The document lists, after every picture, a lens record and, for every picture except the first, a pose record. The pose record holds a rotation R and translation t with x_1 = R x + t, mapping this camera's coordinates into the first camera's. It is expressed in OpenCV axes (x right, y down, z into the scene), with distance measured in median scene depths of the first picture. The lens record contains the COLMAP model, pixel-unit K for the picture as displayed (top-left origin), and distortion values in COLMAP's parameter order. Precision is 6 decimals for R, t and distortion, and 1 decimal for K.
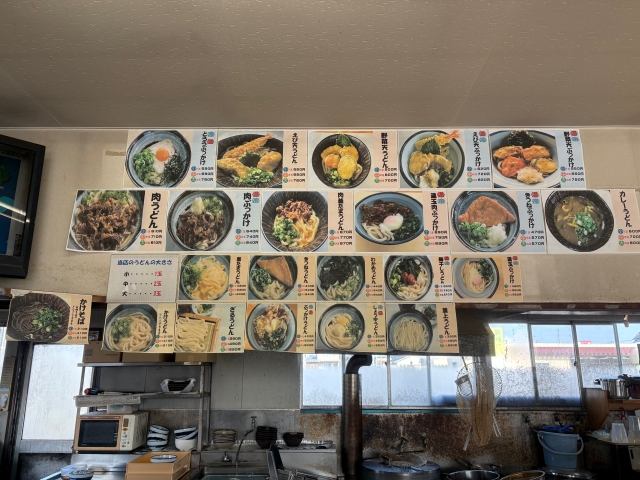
lens RADIAL K [[502.6, 0, 319.7], [0, 502.6, 241.9], [0, 0, 1]] dist [0.015677, -0.010045]
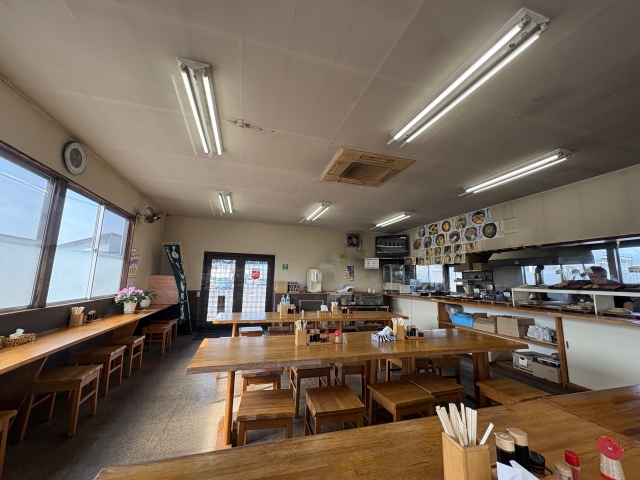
lens RADIAL K [[258.9, 0, 321.1], [0, 258.9, 240.0], [0, 0, 1]] dist [0.000146, 0.000004]
pose [[0.299692, -0.138046, -0.943996, 2.161871], [0.203747, 0.975909, -0.078029, -0.086790], [0.932026, -0.168952, 0.320599, -1.035777]]
